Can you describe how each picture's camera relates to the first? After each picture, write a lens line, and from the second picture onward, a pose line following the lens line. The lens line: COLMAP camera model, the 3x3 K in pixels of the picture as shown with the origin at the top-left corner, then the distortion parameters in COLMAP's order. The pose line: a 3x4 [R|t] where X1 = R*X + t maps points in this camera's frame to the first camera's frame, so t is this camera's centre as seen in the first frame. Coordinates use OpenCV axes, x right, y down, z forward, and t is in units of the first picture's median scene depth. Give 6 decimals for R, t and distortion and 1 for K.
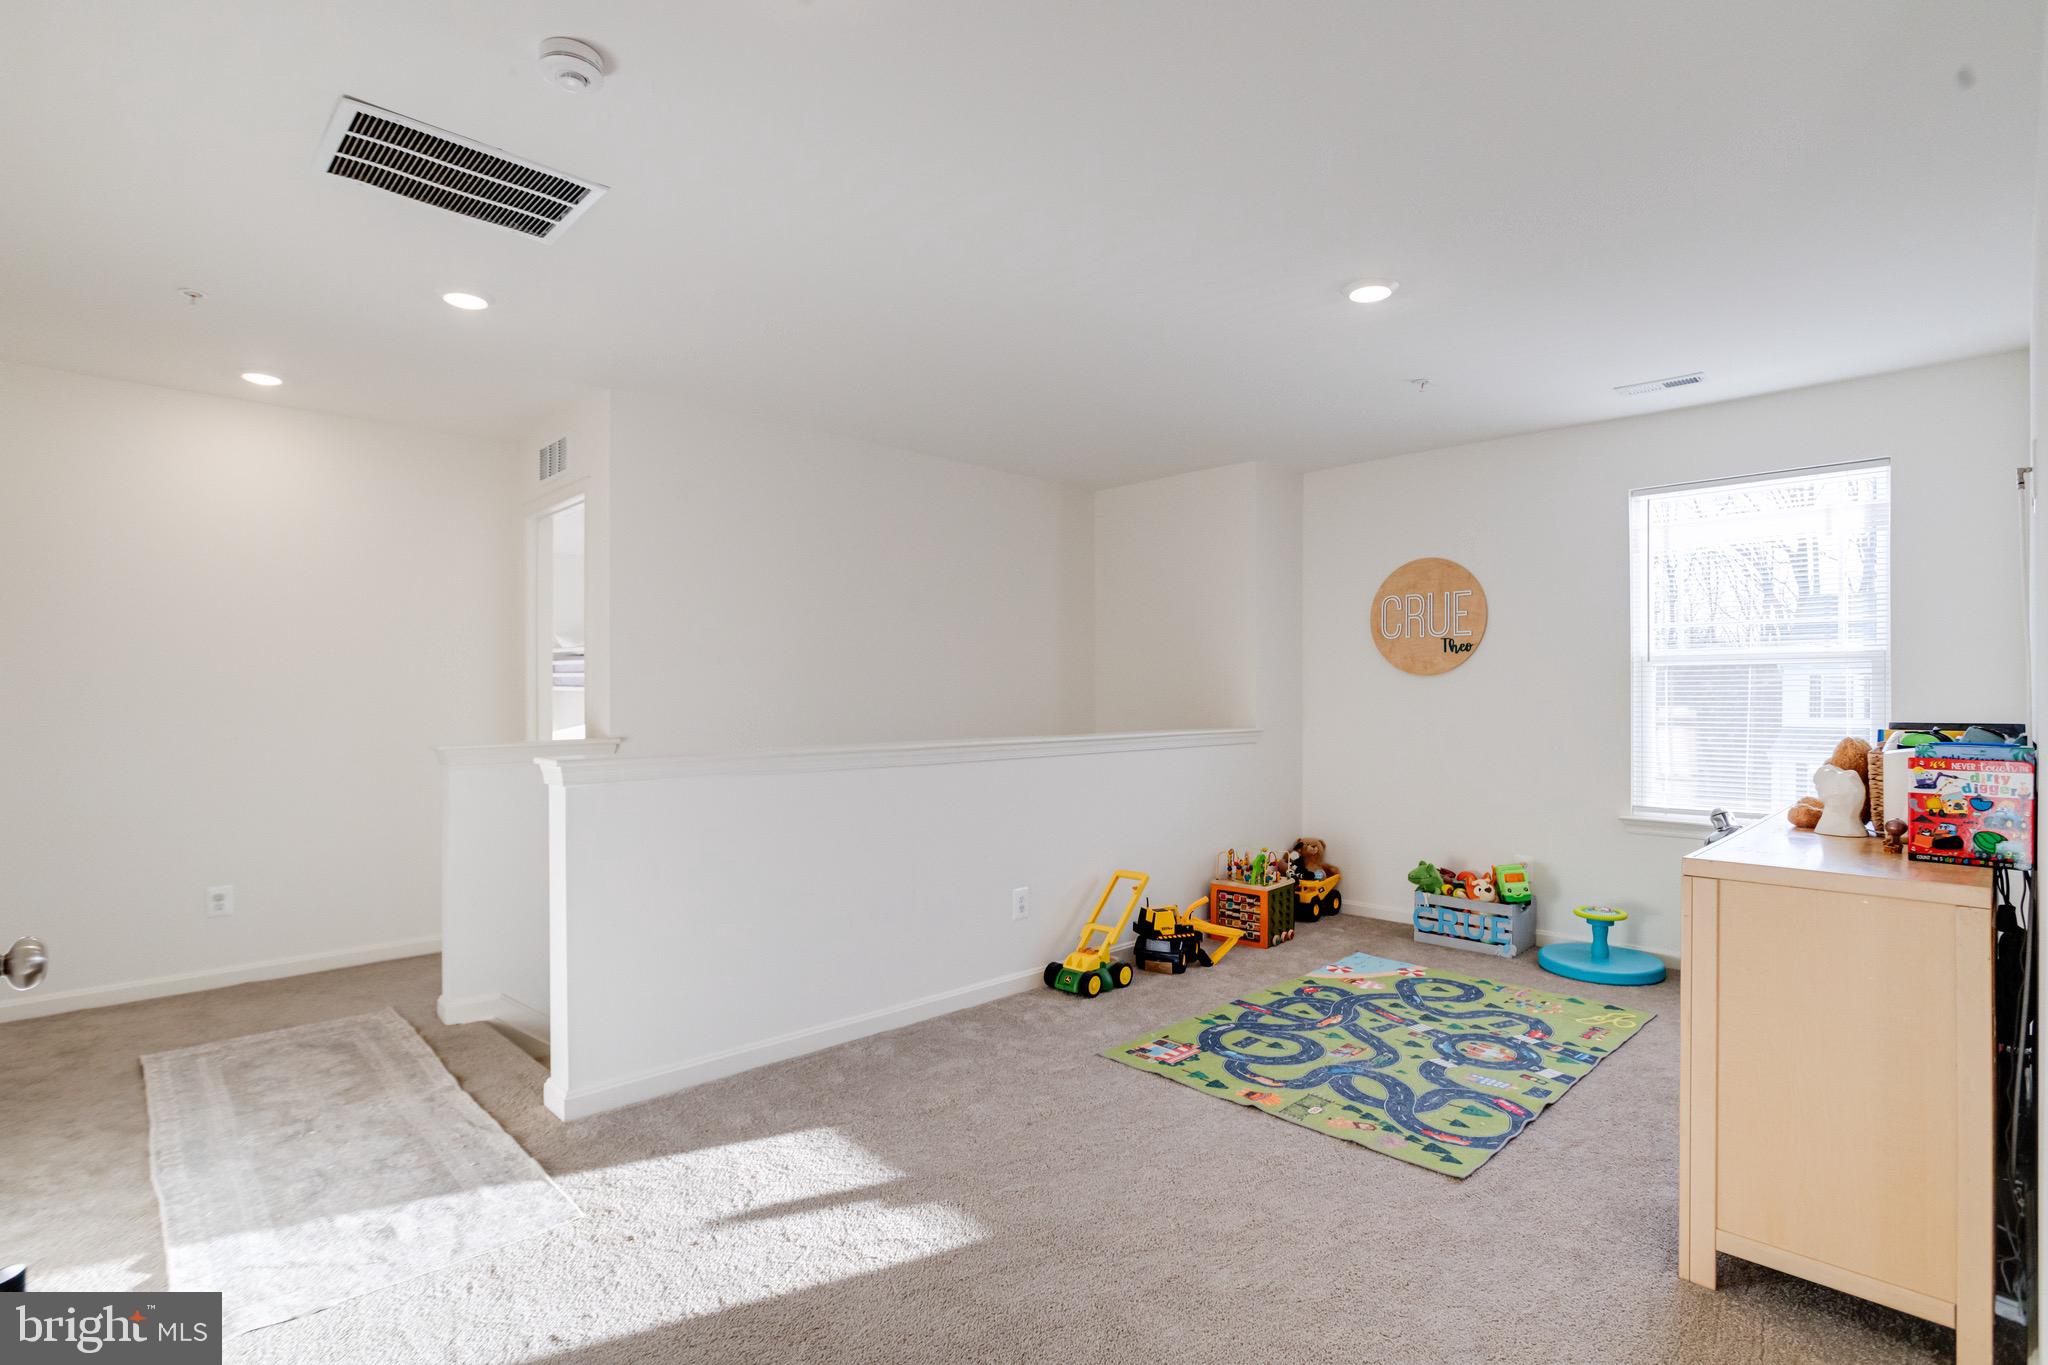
lens RADIAL K [[991.9, 0, 1021.6], [0, 991.9, 701.3], [0, 0, 1]] dist [-0.045736, 0.020600]
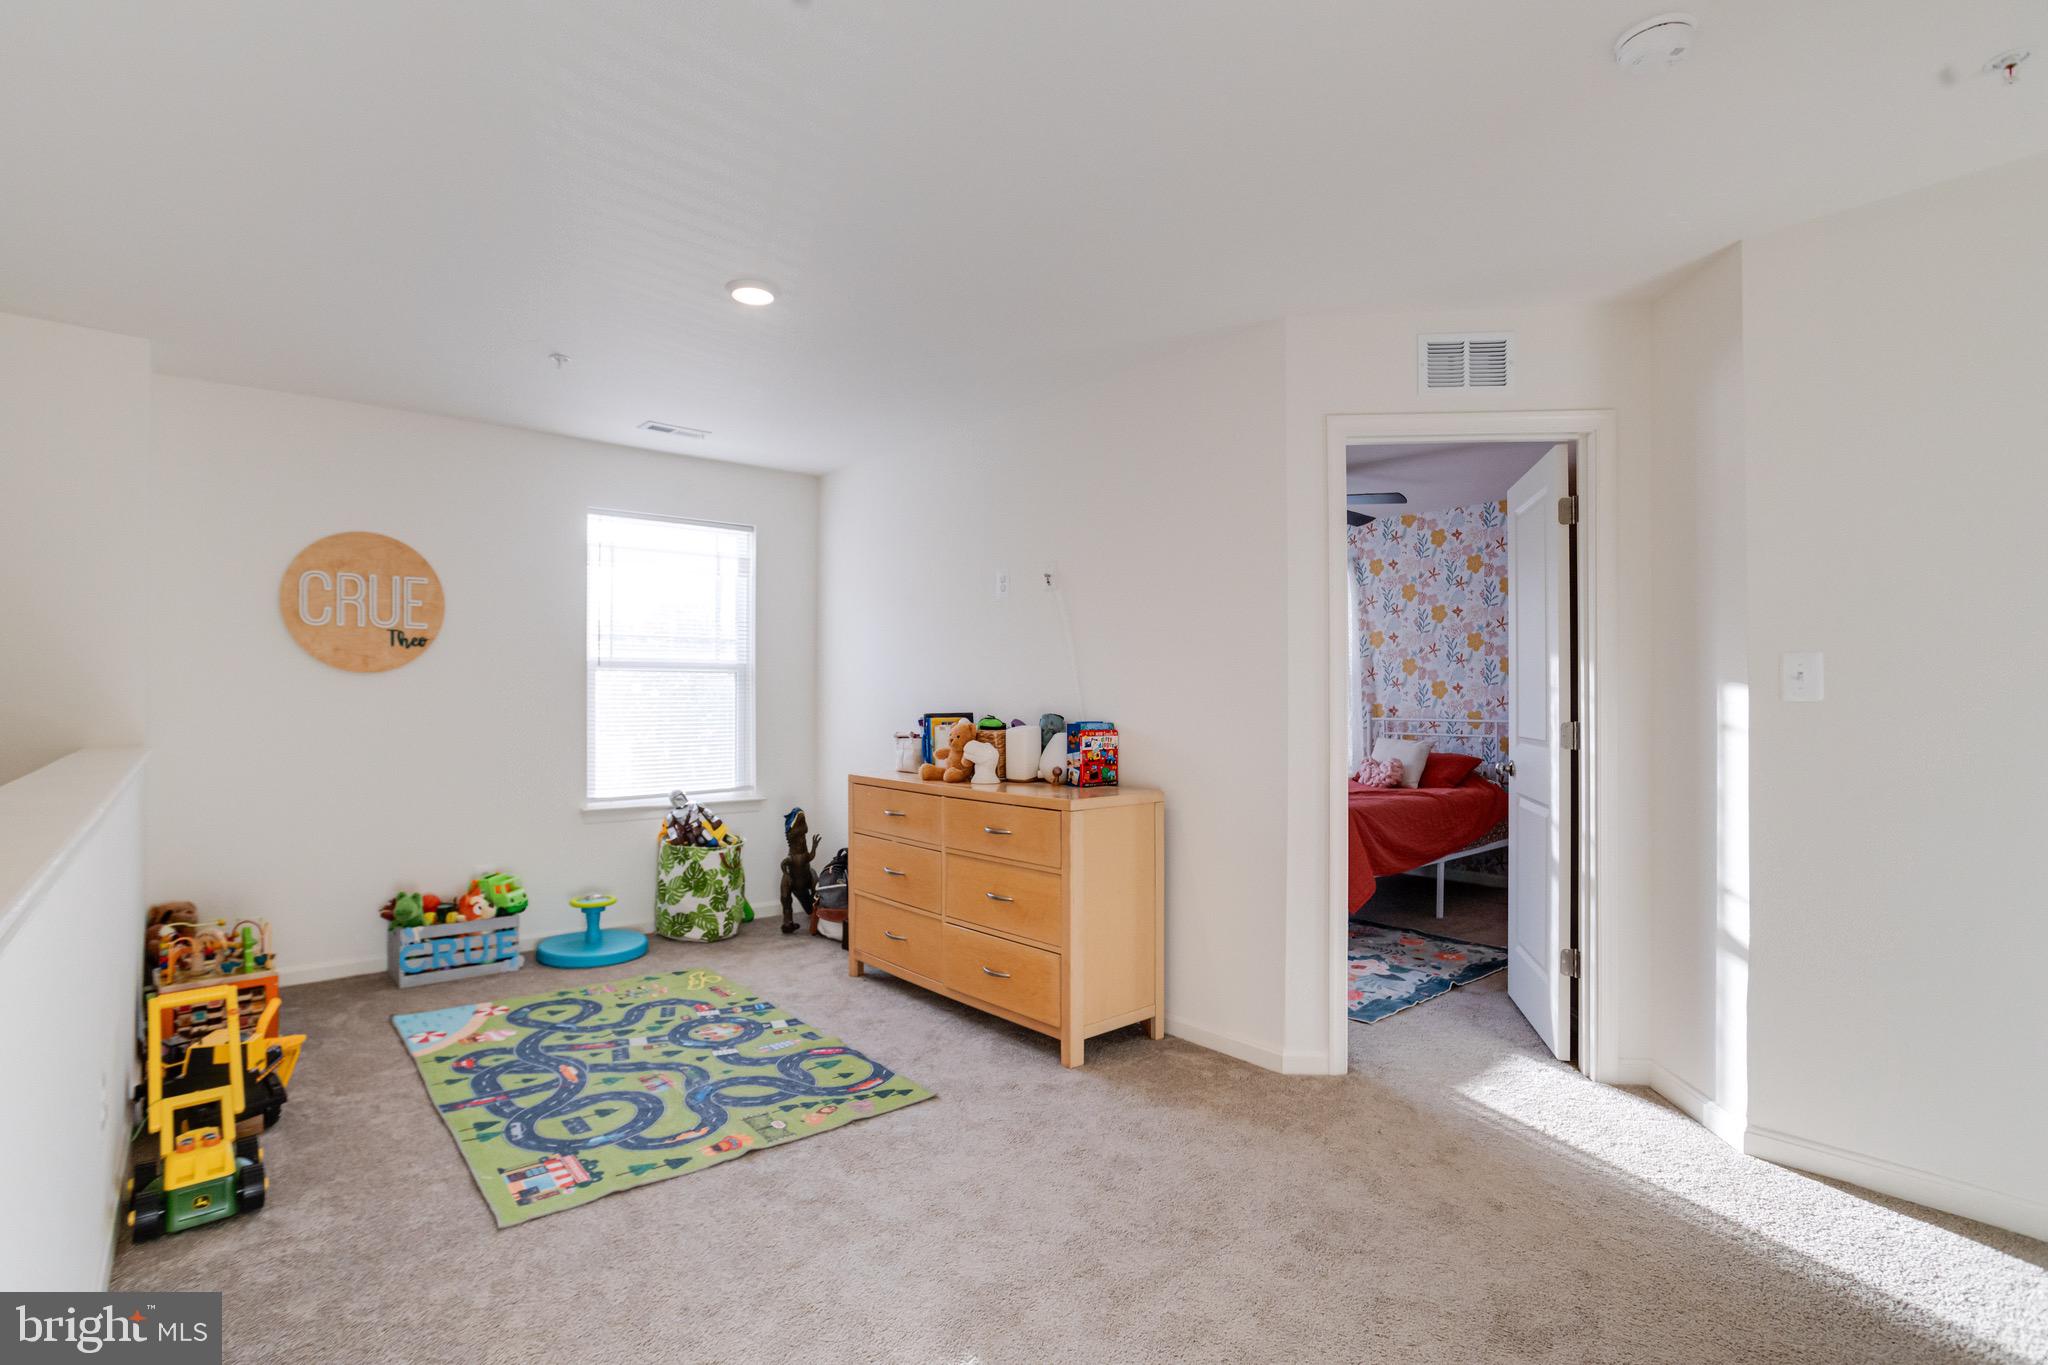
lens RADIAL K [[981.4, 0, 1007.4], [0, 981.4, 675.6], [0, 0, 1]] dist [-0.035679, 0.019731]
pose [[0.087326, 0.019718, 0.995985, -0.489944], [0.007180, 0.999766, -0.020422, -0.003818], [-0.996154, 0.008934, 0.087164, 0.520613]]
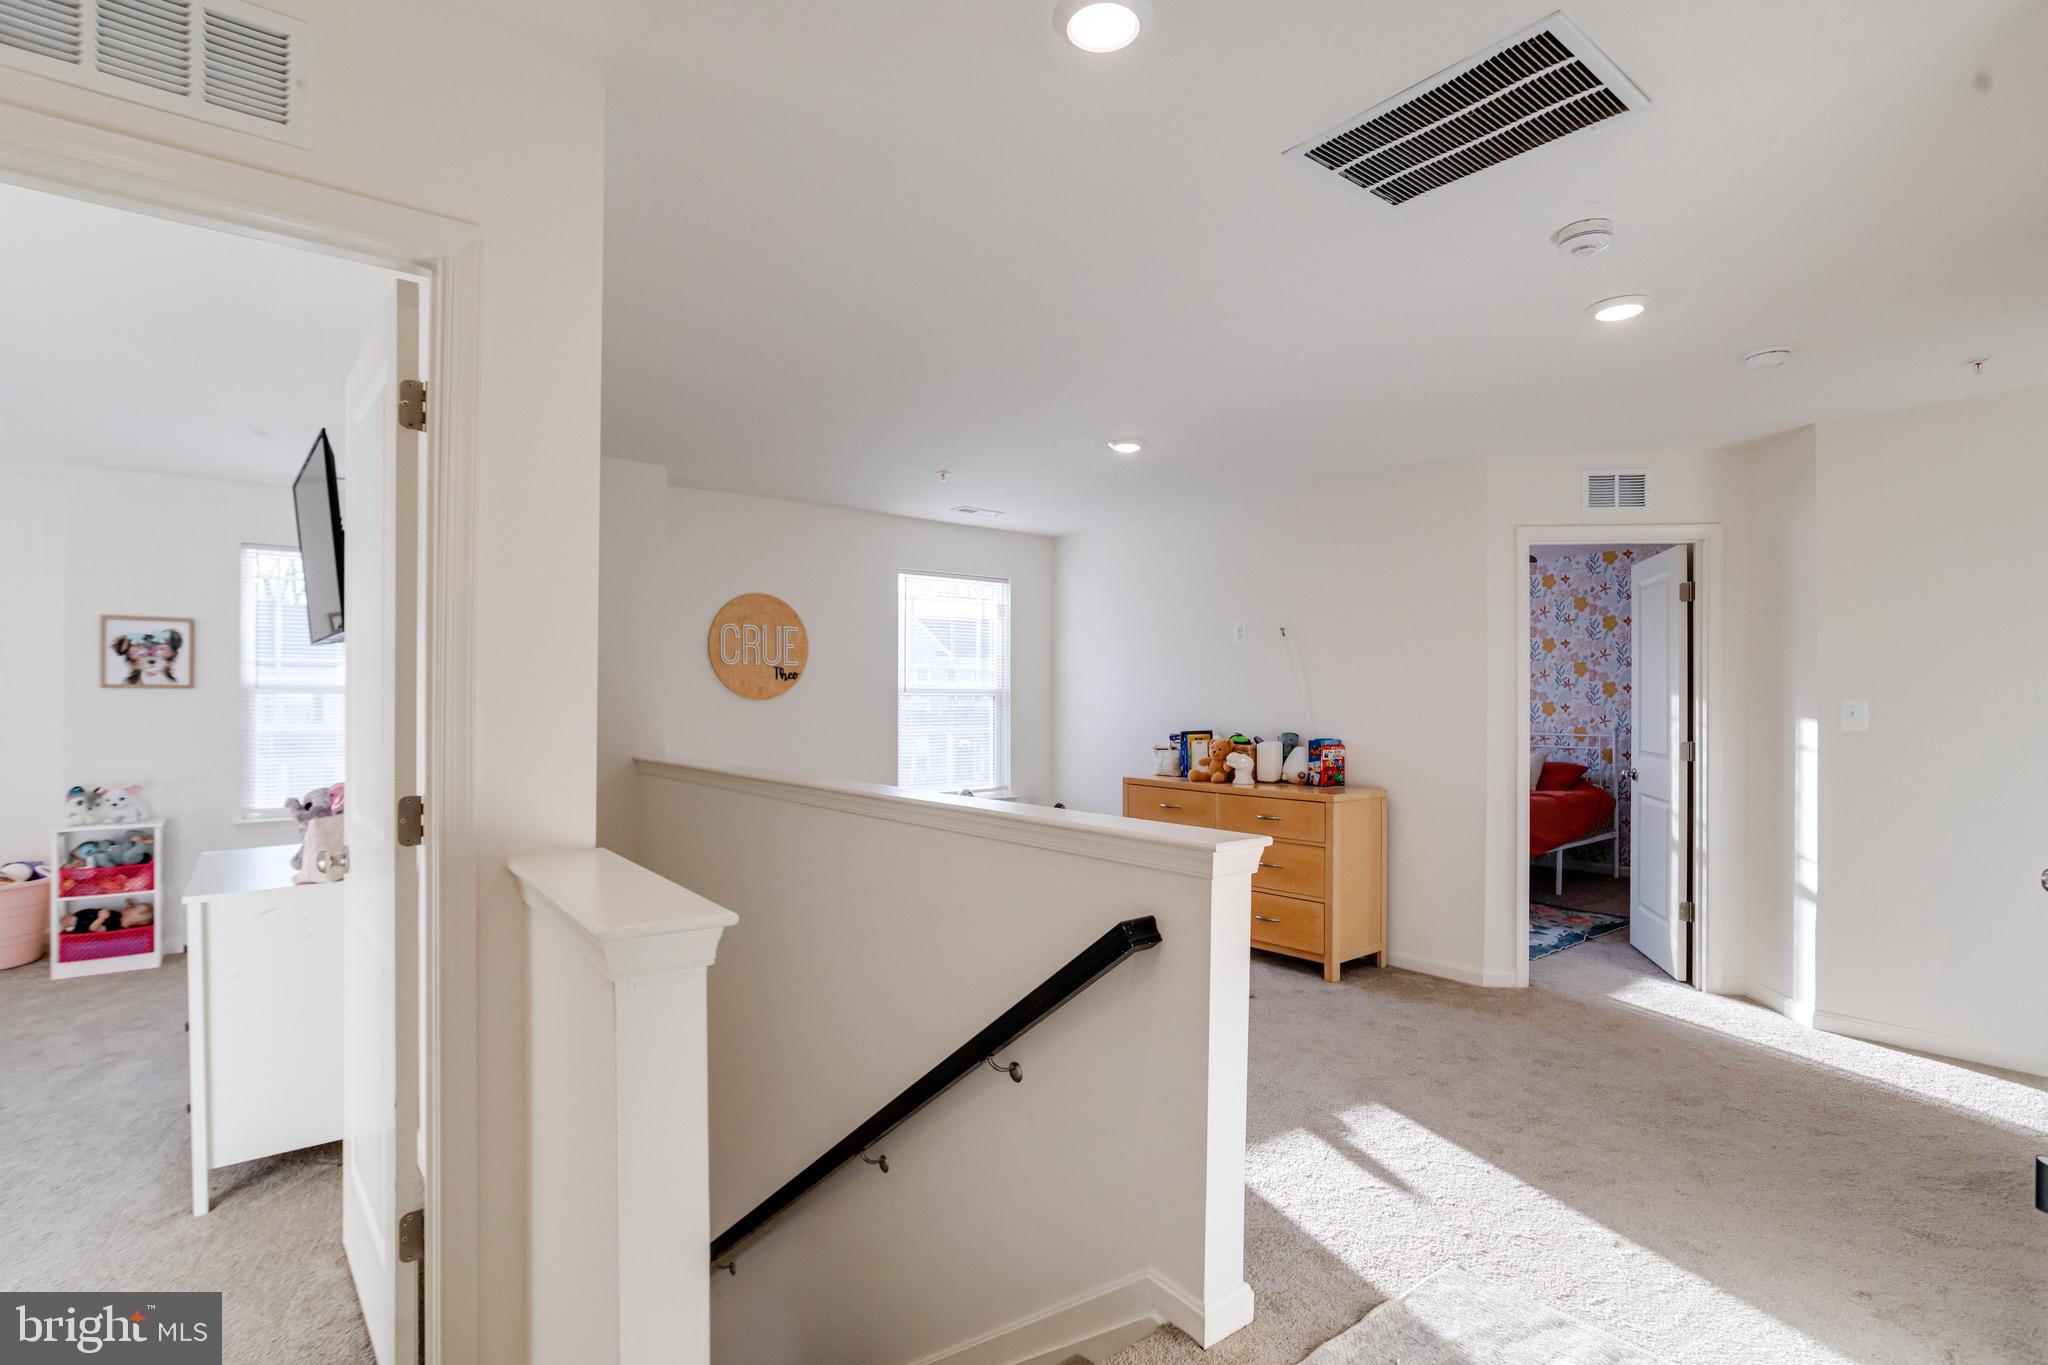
lens RADIAL K [[989.0, 0, 1016.9], [0, 989.0, 685.4], [0, 0, 1]] dist [-0.042585, 0.024168]
pose [[0.117621, 0.014411, 0.992954, -0.894865], [0.004439, 0.999877, -0.015037, -0.032130], [-0.993049, 0.006176, 0.117543, 0.785996]]
